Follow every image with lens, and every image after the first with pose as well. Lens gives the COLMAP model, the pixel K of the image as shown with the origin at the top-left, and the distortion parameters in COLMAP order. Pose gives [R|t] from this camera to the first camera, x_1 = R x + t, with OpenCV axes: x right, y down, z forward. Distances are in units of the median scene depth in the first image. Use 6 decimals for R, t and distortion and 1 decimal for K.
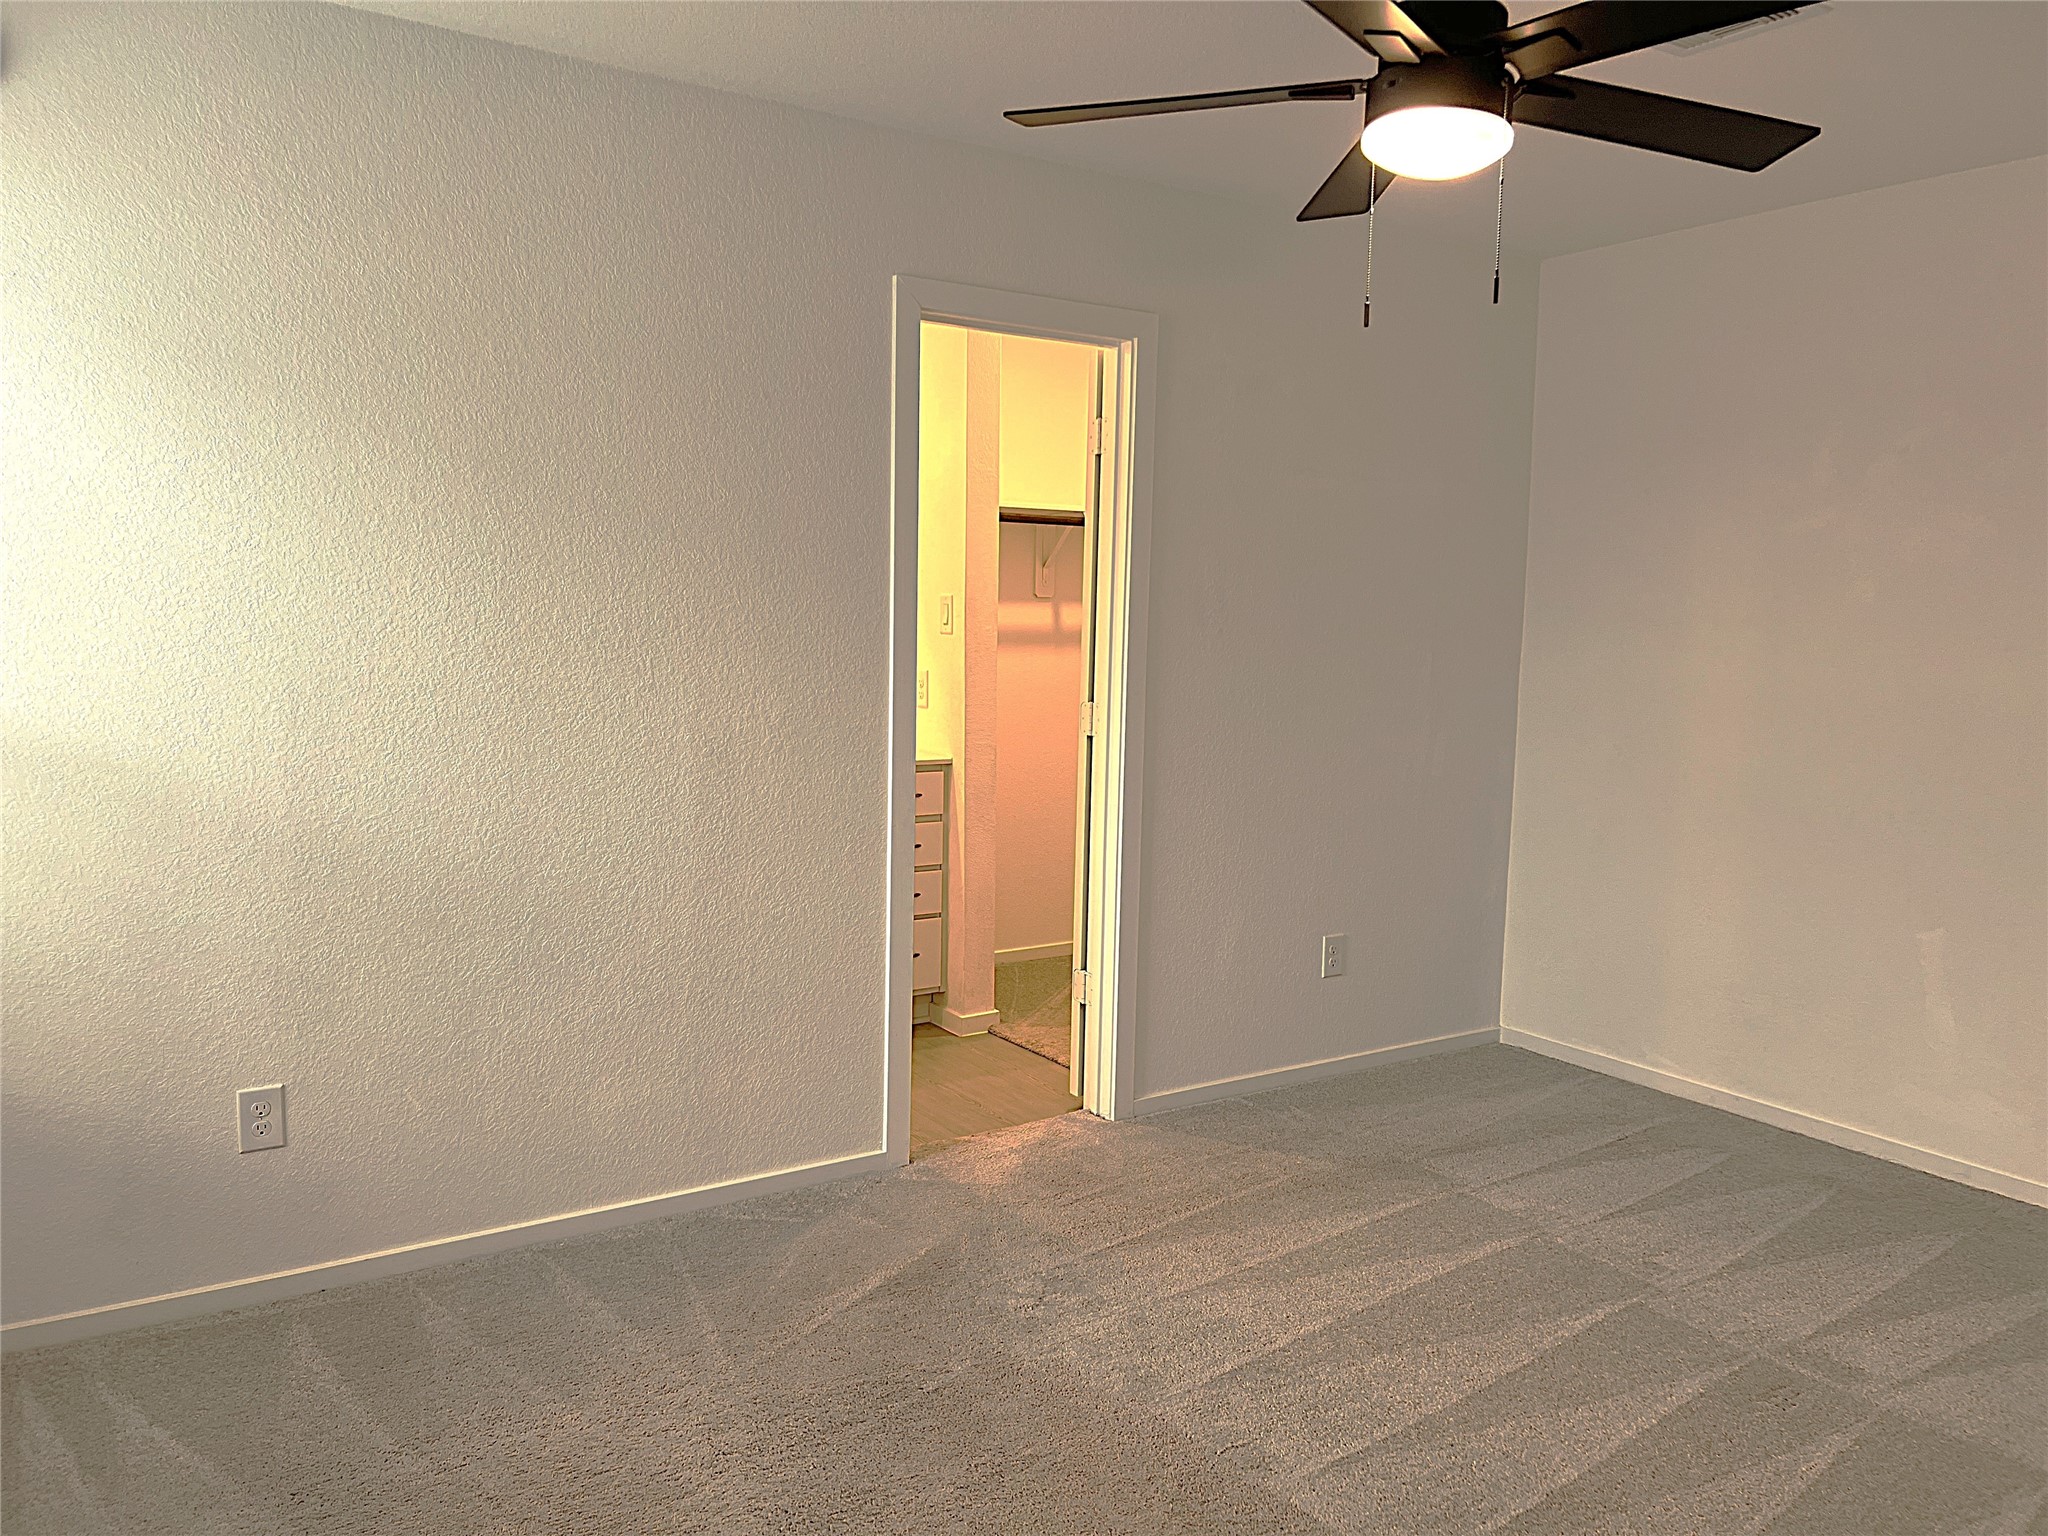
lens RADIAL K [[1529.2, 0, 1024.0], [0, 1529.2, 768.0], [0, 0, 1]] dist [0.008288, 0.002615]
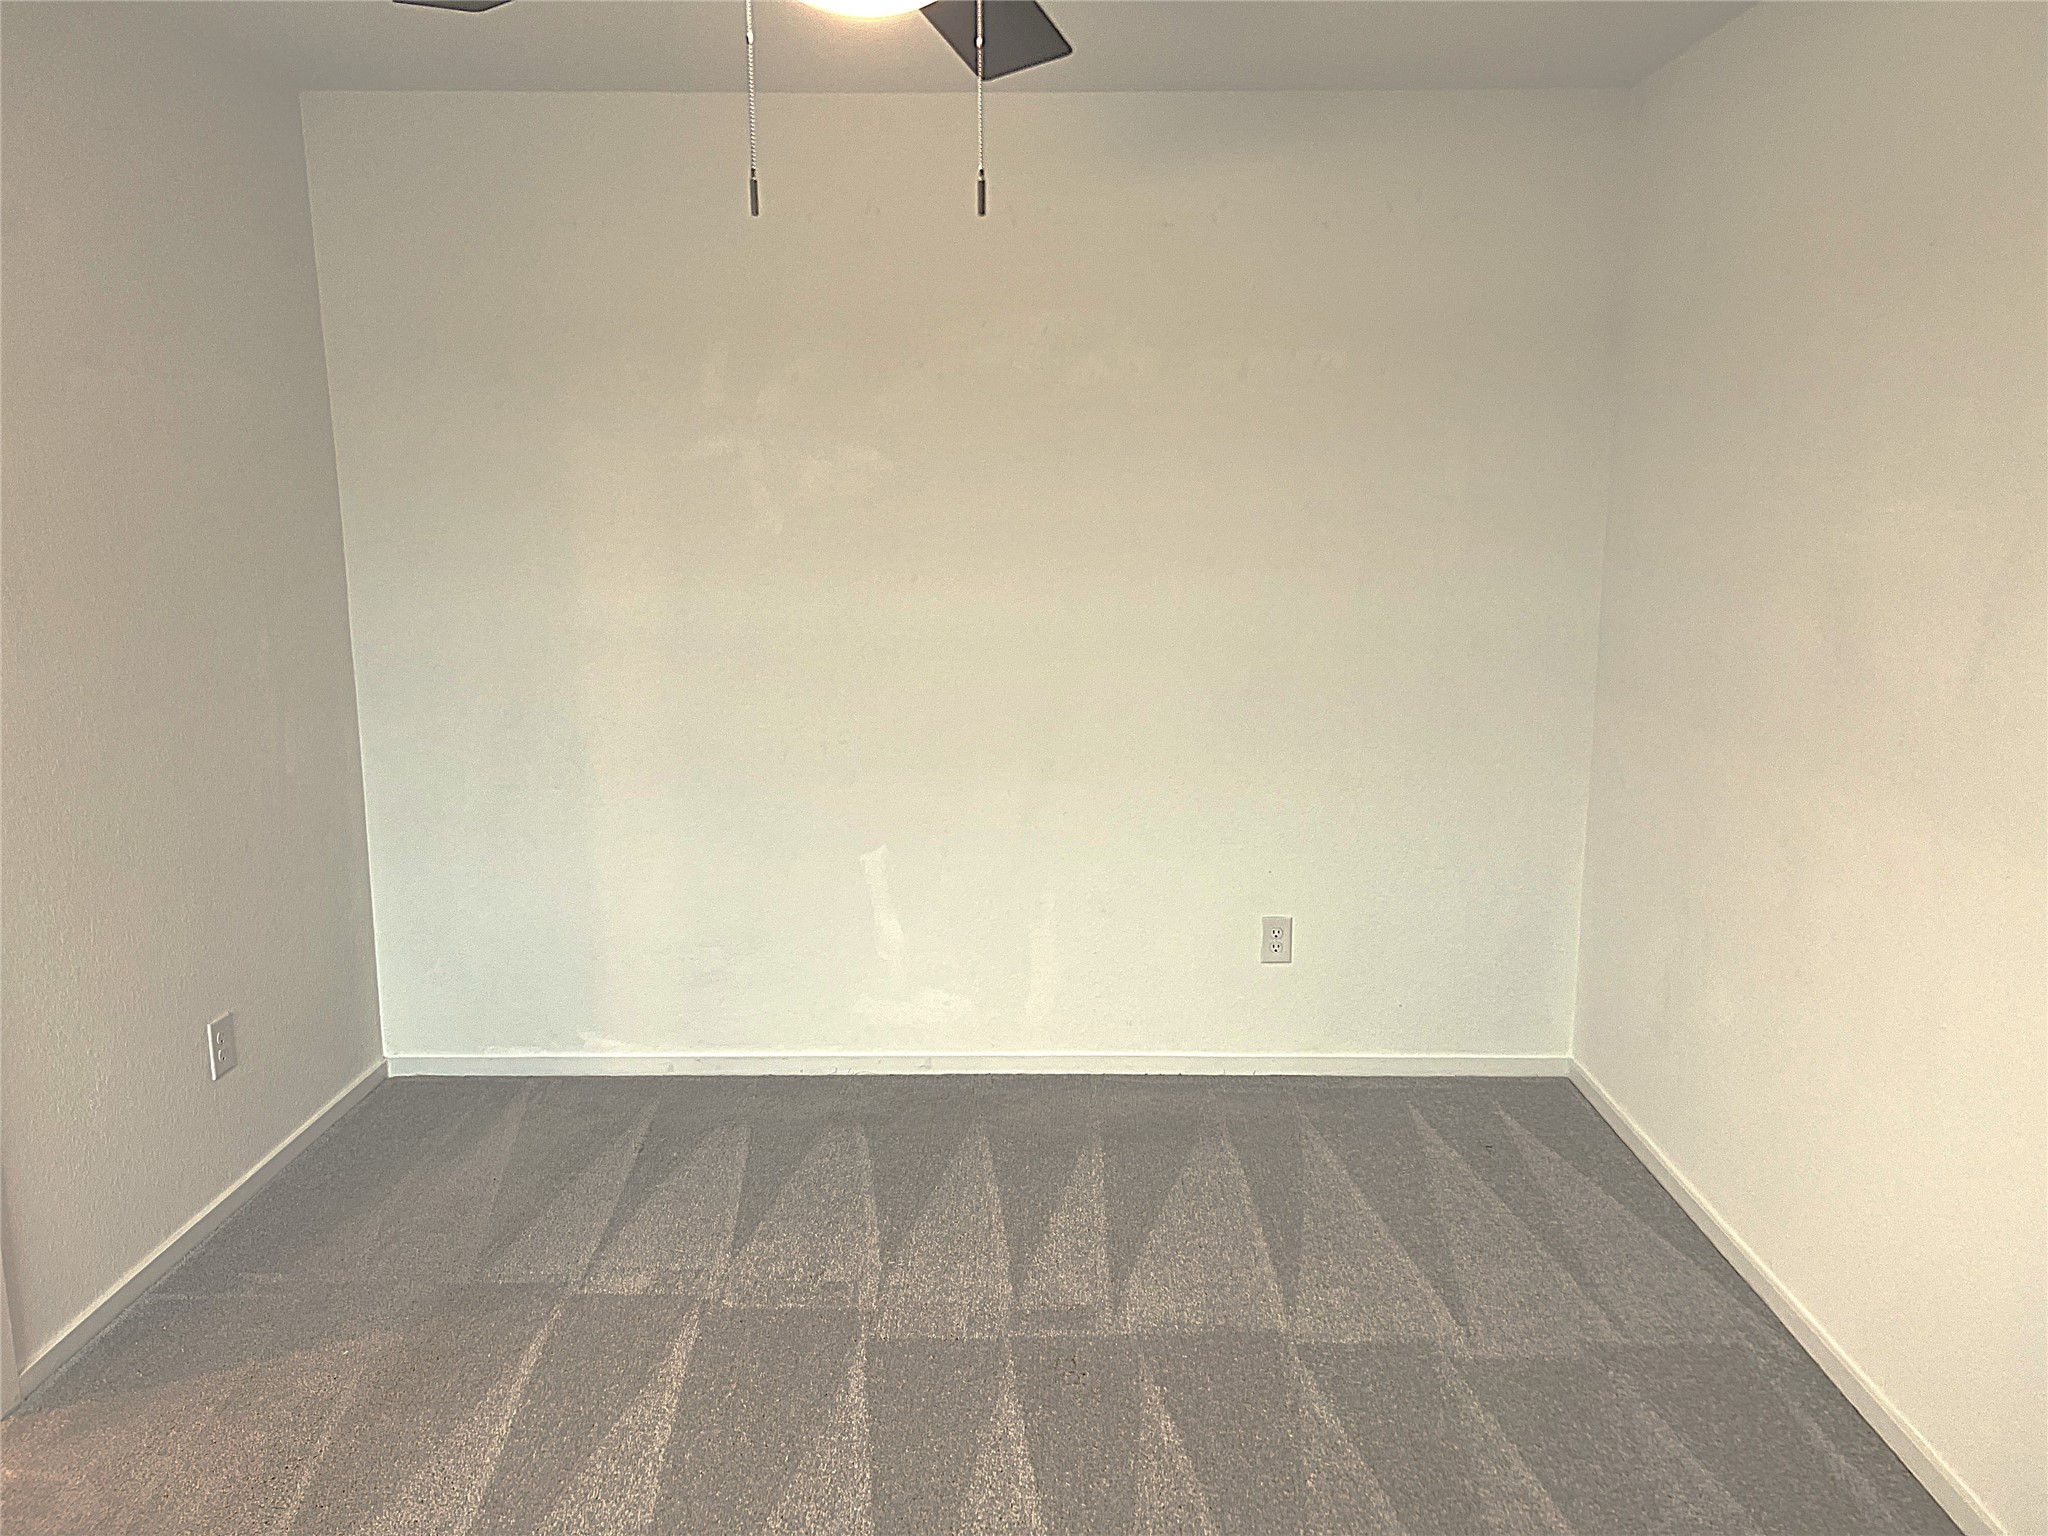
lens RADIAL K [[1529.2, 0, 1024.0], [0, 1529.2, 768.0], [0, 0, 1]] dist [0.008288, 0.002615]
pose [[0.569771, -0.169218, 0.804193, -0.167477], [0.109914, 0.985470, 0.129489, -0.069367], [-0.814420, 0.014613, 0.580091, 0.305251]]
